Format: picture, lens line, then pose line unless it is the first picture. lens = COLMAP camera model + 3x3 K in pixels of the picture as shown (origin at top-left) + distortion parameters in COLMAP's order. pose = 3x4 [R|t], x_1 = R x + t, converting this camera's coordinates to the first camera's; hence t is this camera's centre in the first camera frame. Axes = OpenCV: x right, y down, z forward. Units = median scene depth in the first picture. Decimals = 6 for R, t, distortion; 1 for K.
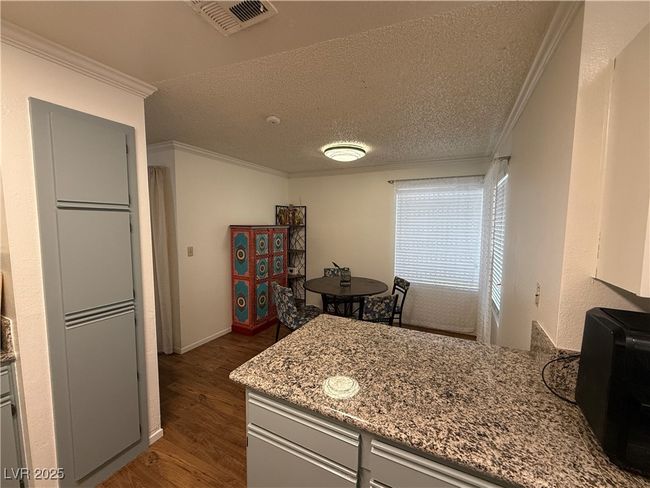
lens RADIAL K [[270.7, 0, 322.9], [0, 270.7, 243.5], [0, 0, 1]] dist [0.000101, 0.000043]
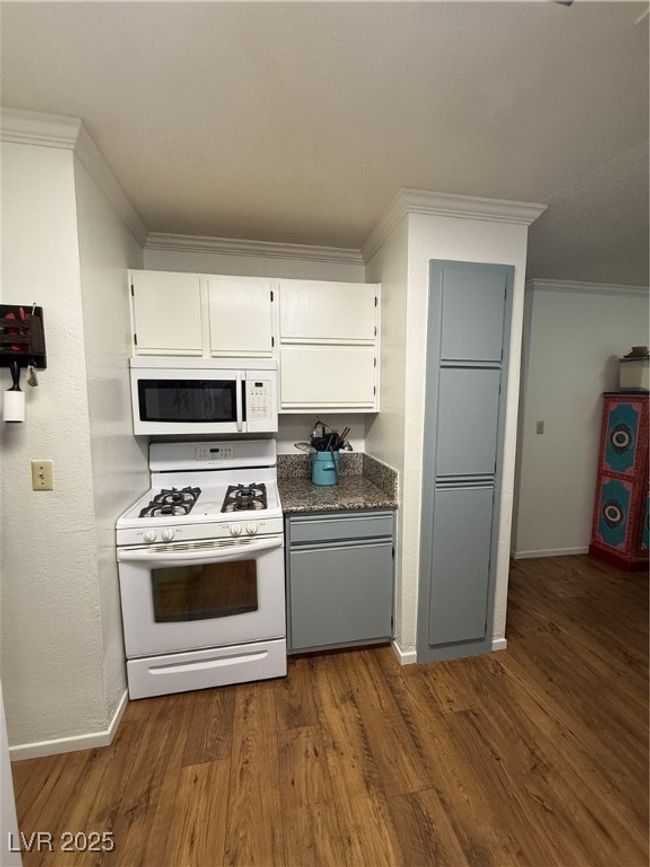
lens RADIAL K [[353.3, 0, 325.4], [0, 353.3, 432.6], [0, 0, 1]] dist [-0.000777, -0.000115]
pose [[0.613191, 0.081439, -0.785726, -0.158313], [-0.062510, 0.996555, 0.054507, 0.048168], [0.787458, 0.015693, 0.616169, -0.092650]]
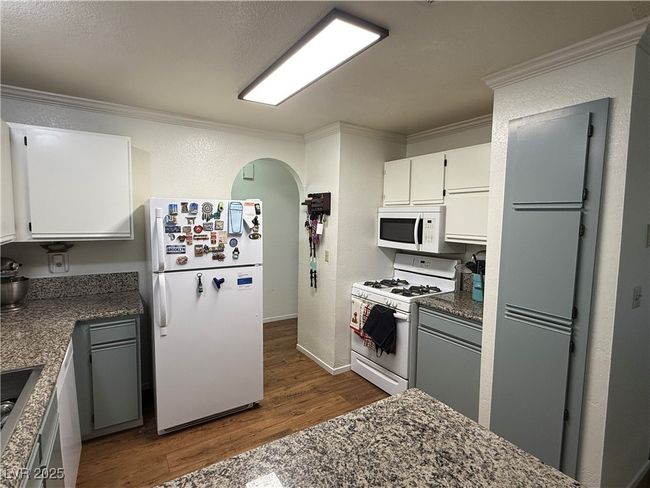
lens RADIAL K [[325.6, 0, 325.4], [0, 325.6, 244.7], [0, 0, 1]] dist [-0.003231, -0.000475]
pose [[-0.500072, 0.060416, -0.863874, 0.457456], [-0.090133, 0.988514, 0.121308, -0.062310], [0.861280, 0.138526, -0.488883, 0.770021]]
